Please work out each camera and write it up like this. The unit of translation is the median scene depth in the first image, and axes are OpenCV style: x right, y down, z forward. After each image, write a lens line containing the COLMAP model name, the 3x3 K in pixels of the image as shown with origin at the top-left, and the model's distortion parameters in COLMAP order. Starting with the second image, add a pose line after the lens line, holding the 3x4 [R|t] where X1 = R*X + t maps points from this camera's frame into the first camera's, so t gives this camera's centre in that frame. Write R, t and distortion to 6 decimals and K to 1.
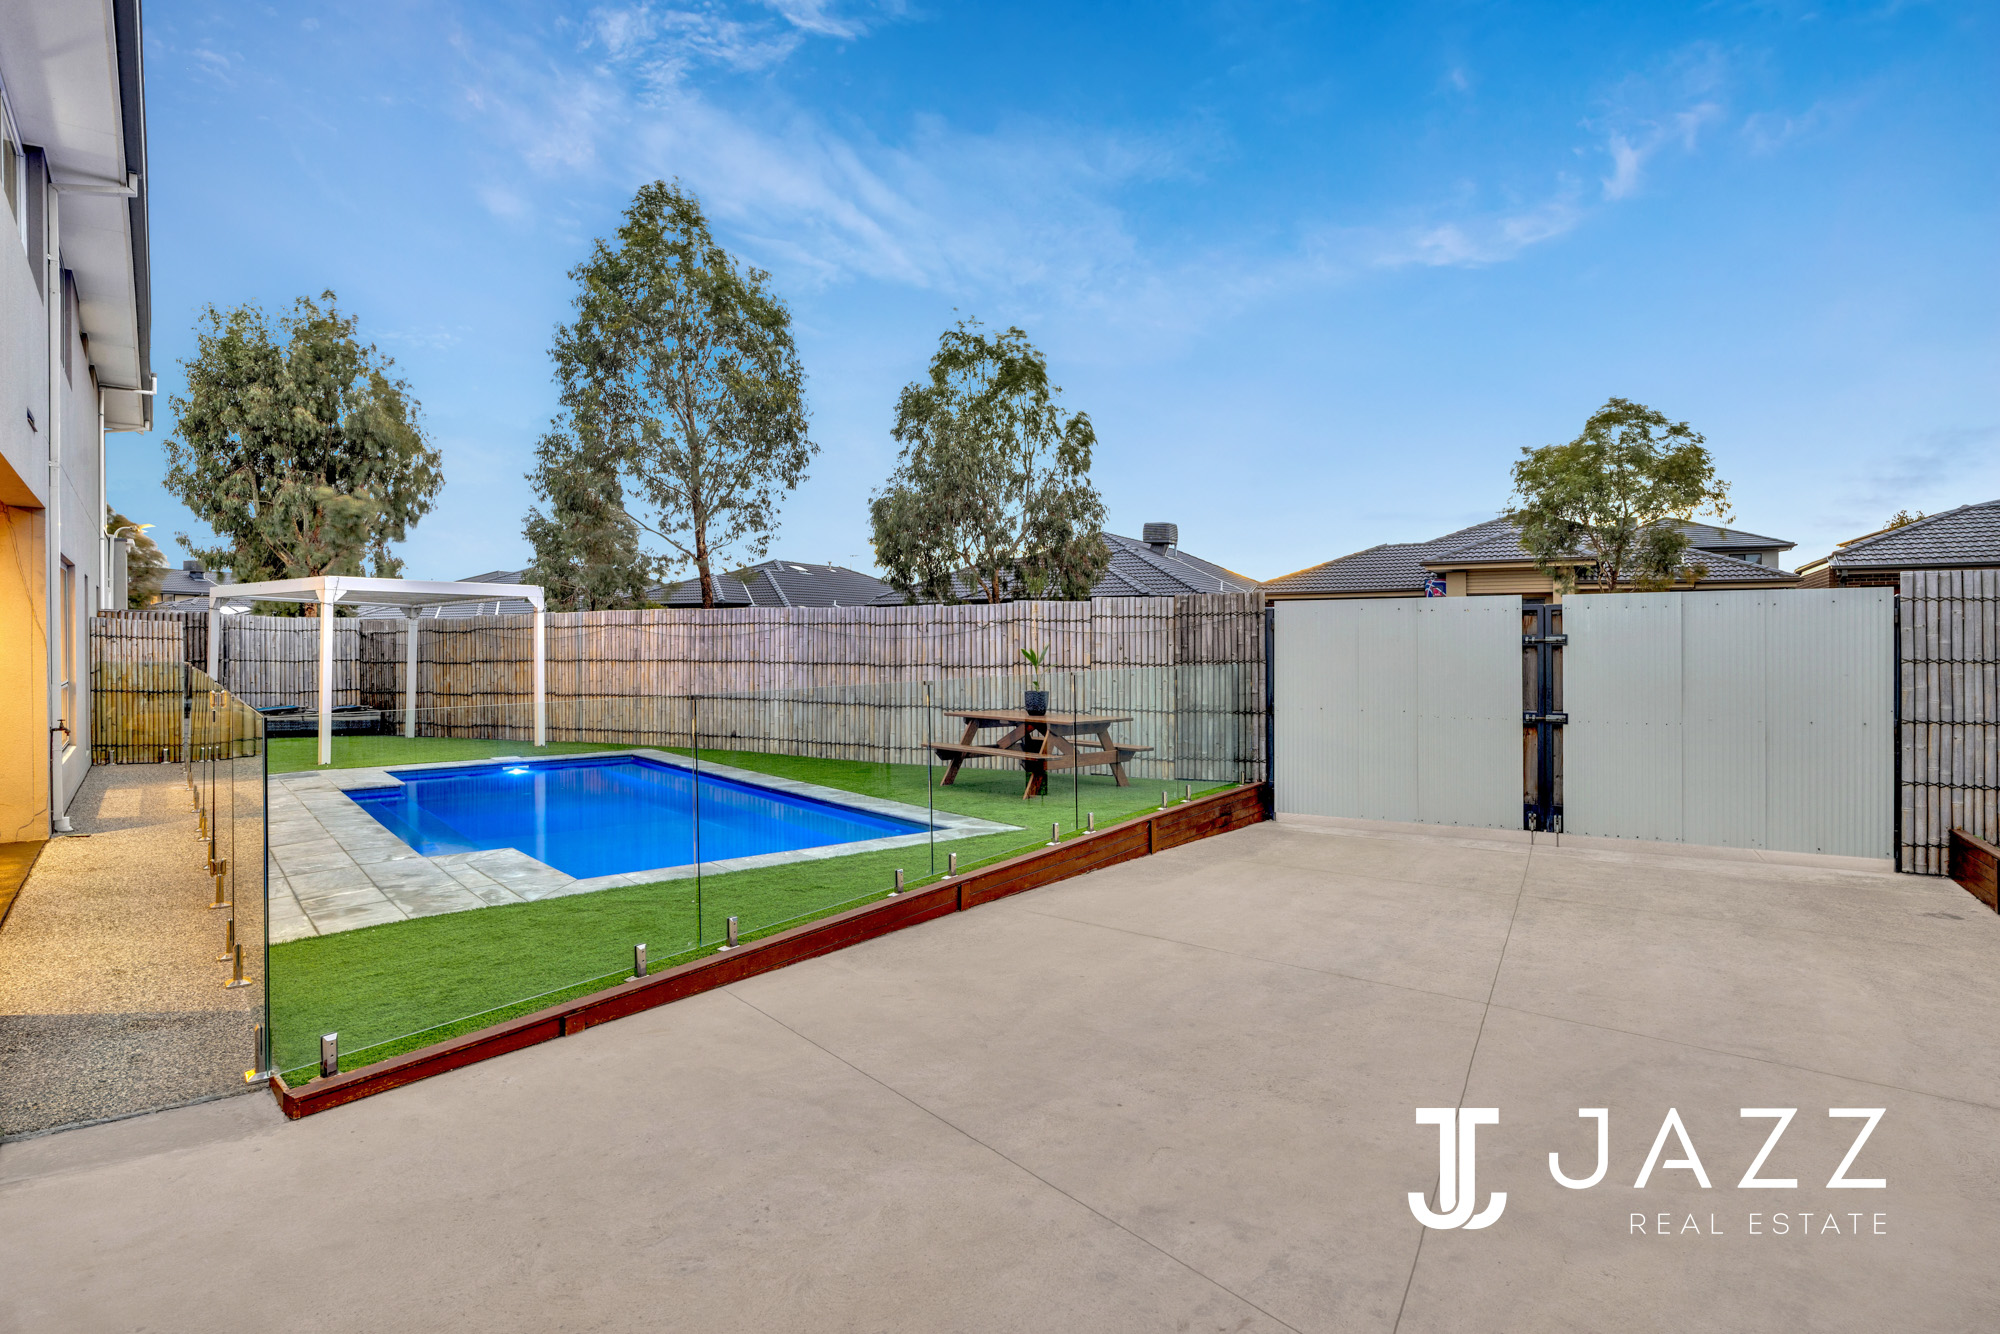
lens RADIAL K [[1057.6, 0, 1016.0], [0, 1057.6, 640.2], [0, 0, 1]] dist [-0.006960, -0.000662]
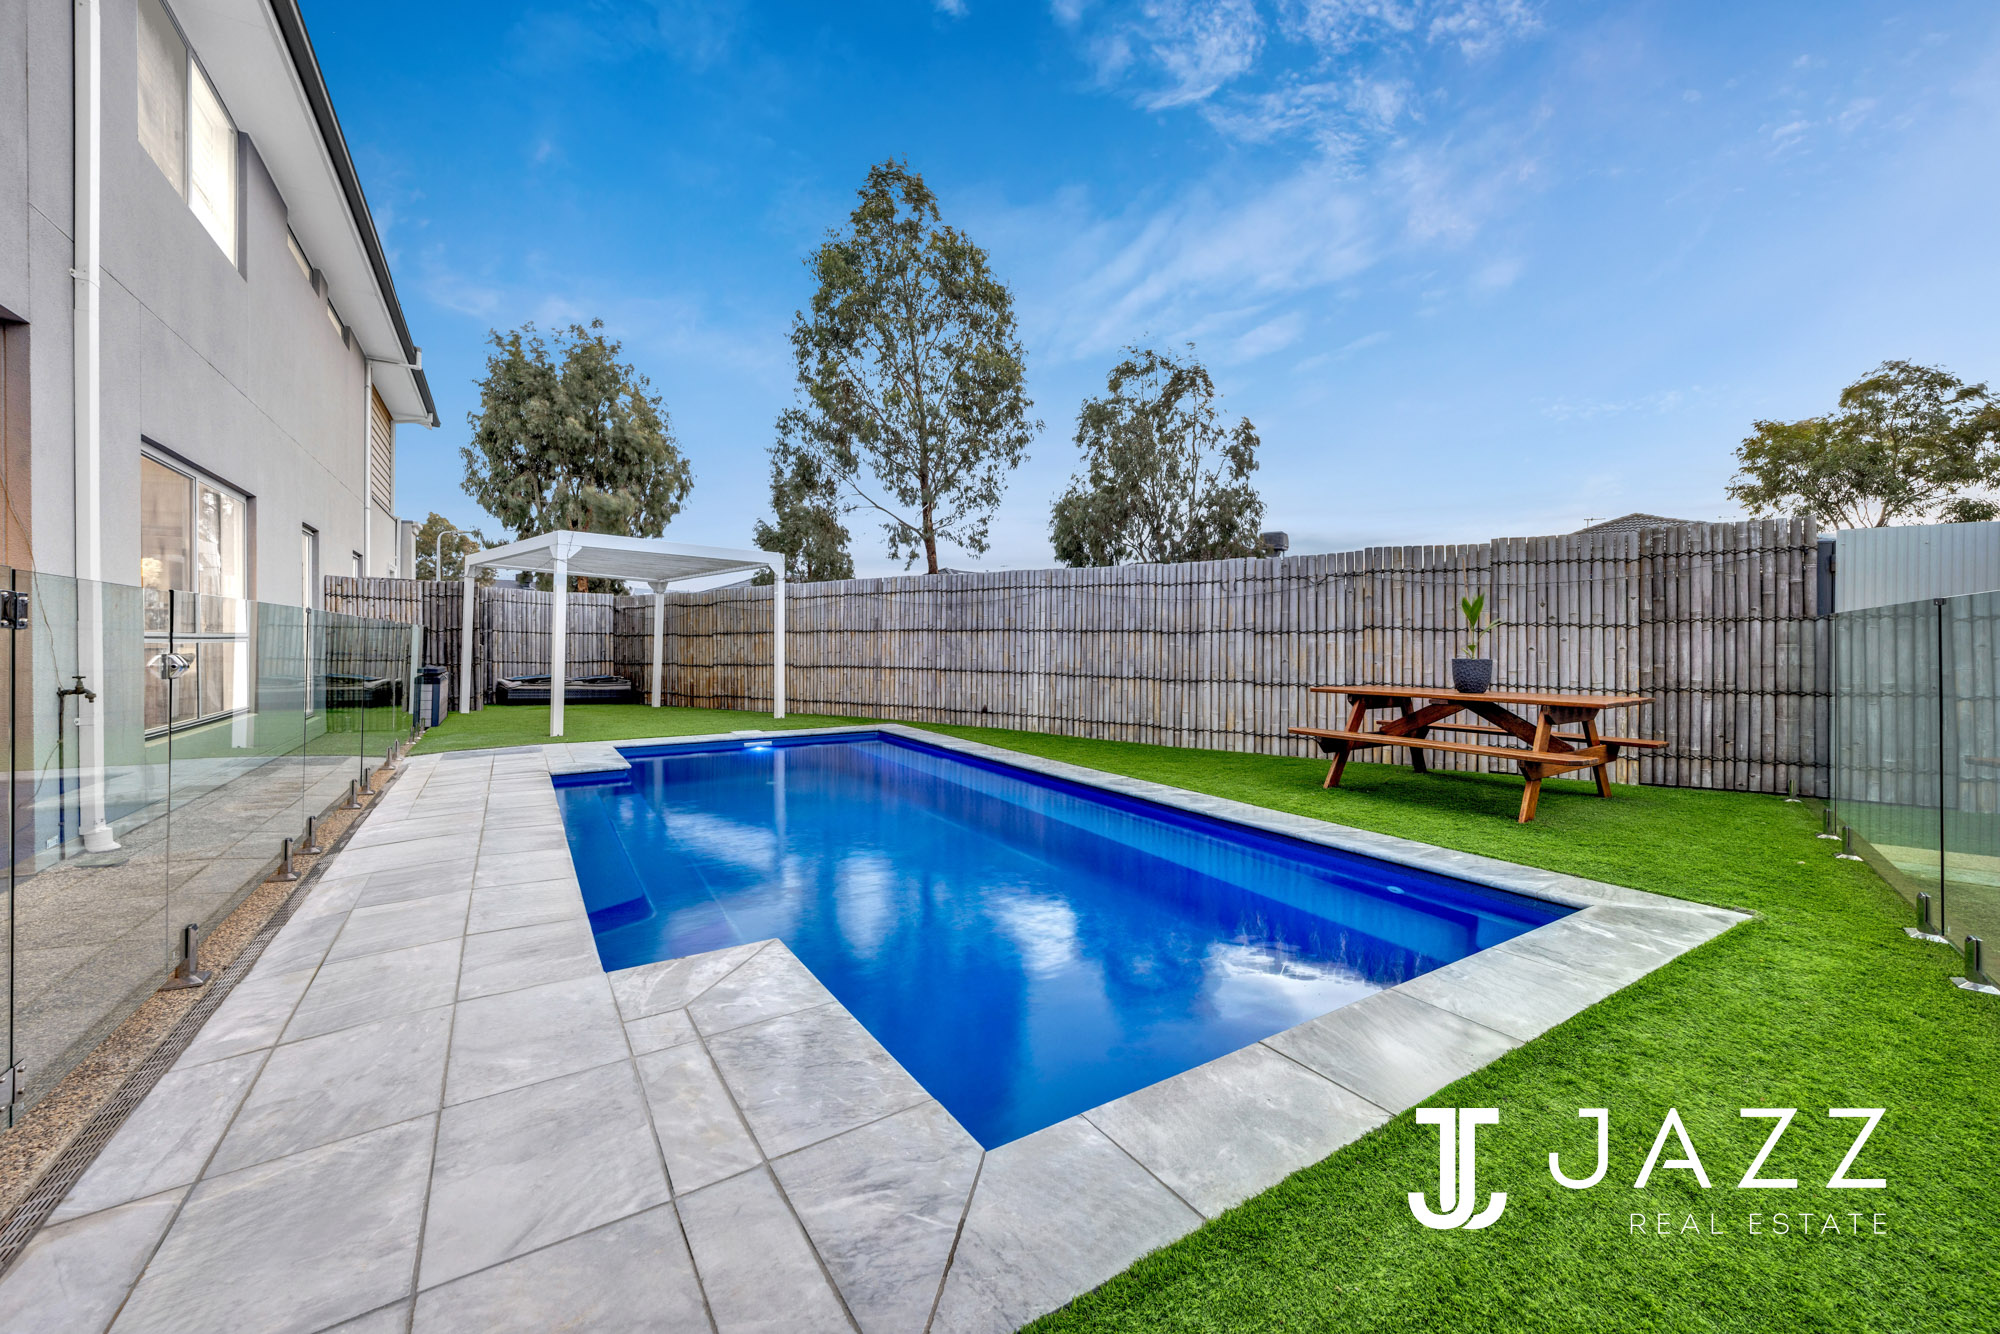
lens RADIAL K [[771.5, 0, 1003.4], [0, 771.5, 648.0], [0, 0, 1]] dist [0.005181, -0.000320]
pose [[0.992881, 0.007518, -0.118876, -0.144386], [-0.006299, 0.999924, 0.010627, 0.023672], [0.118947, -0.009803, 0.992852, 0.284140]]
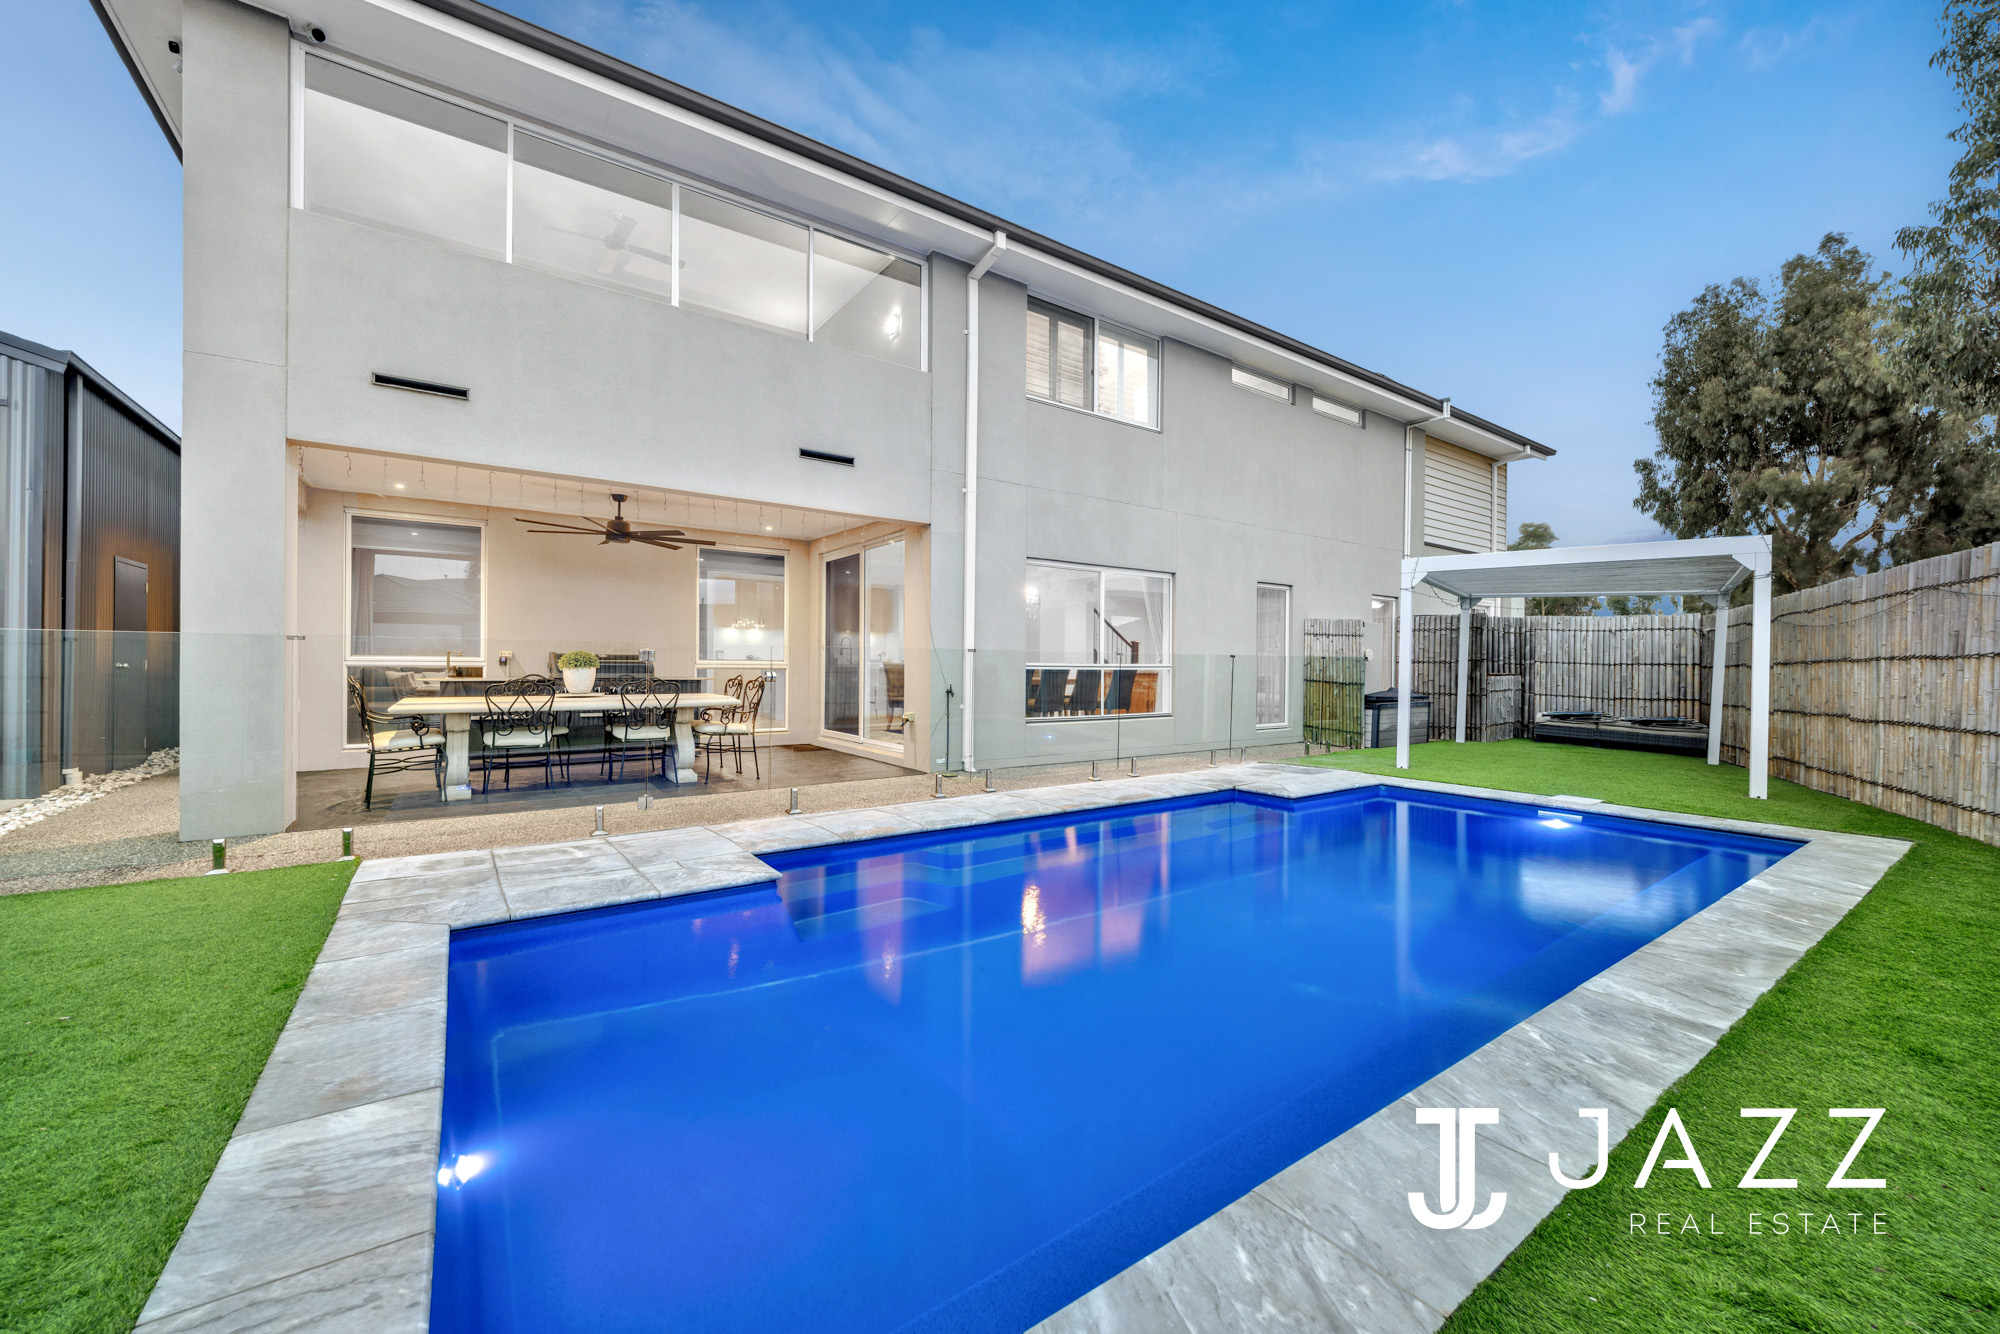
lens RADIAL K [[771.5, 0, 992.2], [0, 771.5, 664.2], [0, 0, 1]] dist [0.005181, -0.000320]
pose [[-0.071437, 0.002264, -0.997443, 0.022057], [-0.006399, 0.999976, 0.002728, 0.021776], [0.997425, 0.006577, -0.071421, 0.523218]]
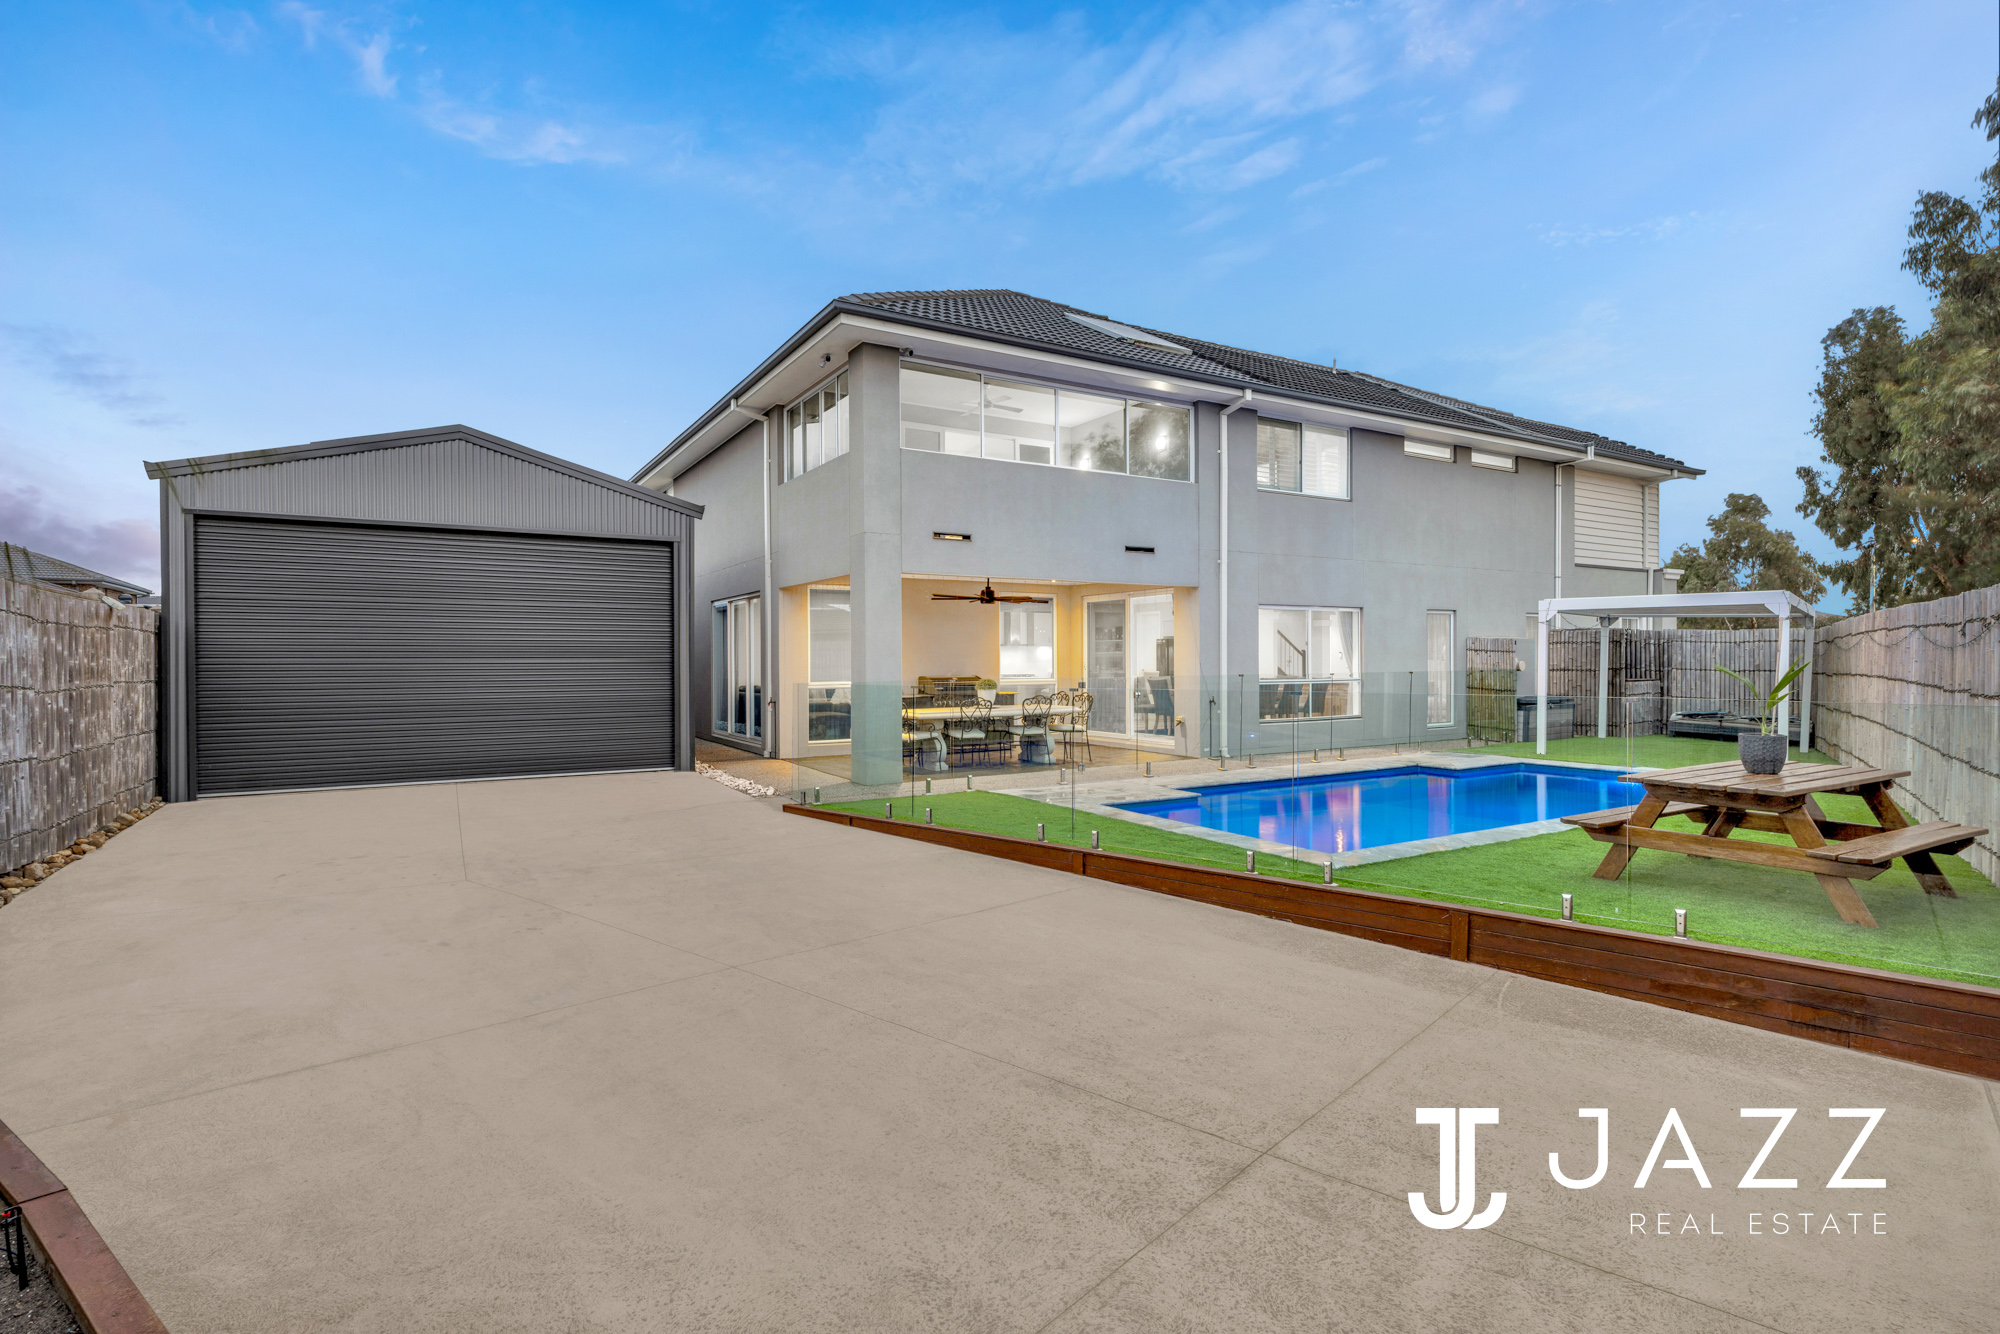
lens RADIAL K [[977.9, 0, 998.2], [0, 977.9, 668.6], [0, 0, 1]] dist [0.005434, 0.001280]
pose [[-0.139329, 0.013989, -0.990147, 0.415119], [0.007980, 0.999884, 0.013003, -0.000940], [0.990214, -0.006090, -0.139425, 0.403295]]
